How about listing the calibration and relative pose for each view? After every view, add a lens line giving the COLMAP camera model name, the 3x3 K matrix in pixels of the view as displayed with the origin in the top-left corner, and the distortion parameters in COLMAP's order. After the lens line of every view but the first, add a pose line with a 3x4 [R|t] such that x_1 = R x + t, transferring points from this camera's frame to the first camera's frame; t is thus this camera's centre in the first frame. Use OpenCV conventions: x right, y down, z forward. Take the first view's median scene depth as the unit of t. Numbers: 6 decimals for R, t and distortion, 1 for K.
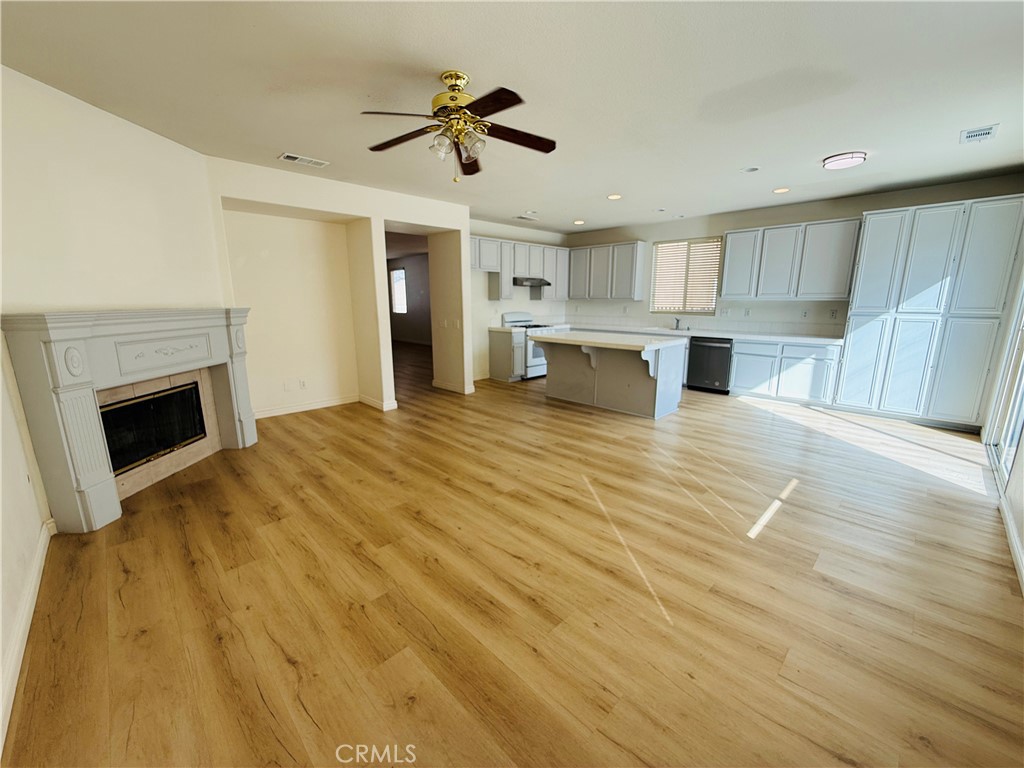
lens RADIAL K [[412.9, 0, 512.0], [0, 412.9, 384.0], [0, 0, 1]] dist [-0.002017, -0.000147]
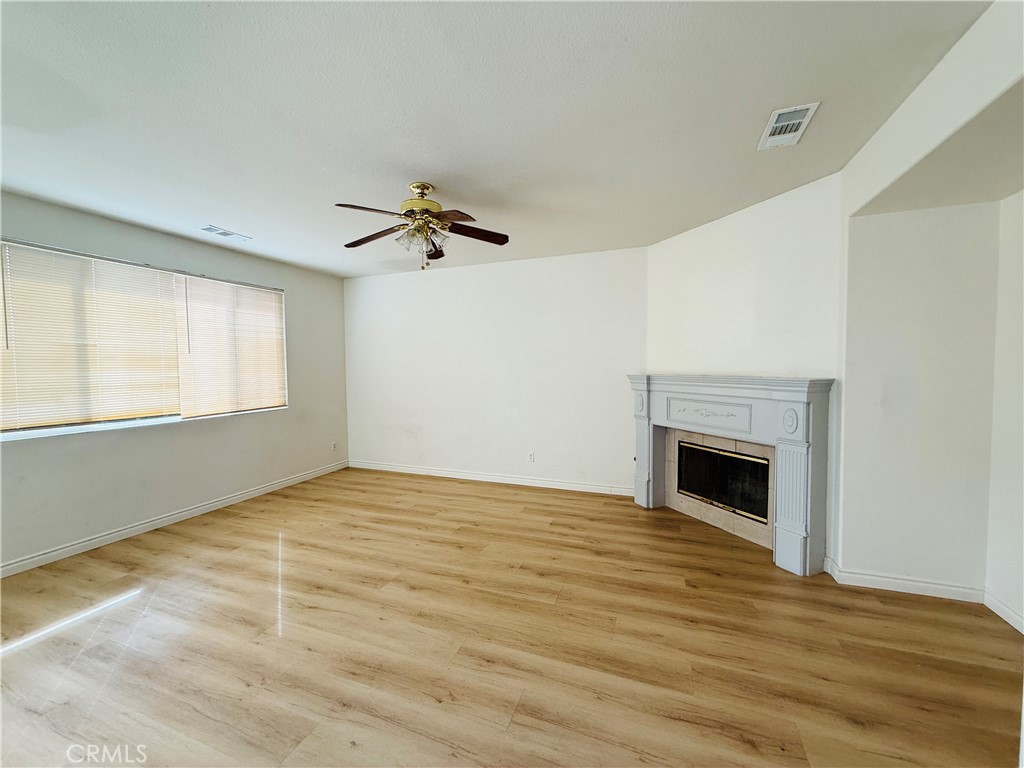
lens RADIAL K [[412.9, 0, 512.0], [0, 412.9, 384.0], [0, 0, 1]] dist [-0.002017, -0.000147]
pose [[-0.909596, 0.026708, -0.414635, 0.101589], [-0.075453, 0.970721, 0.228050, -0.371134], [0.408586, 0.238718, -0.880949, 1.757220]]
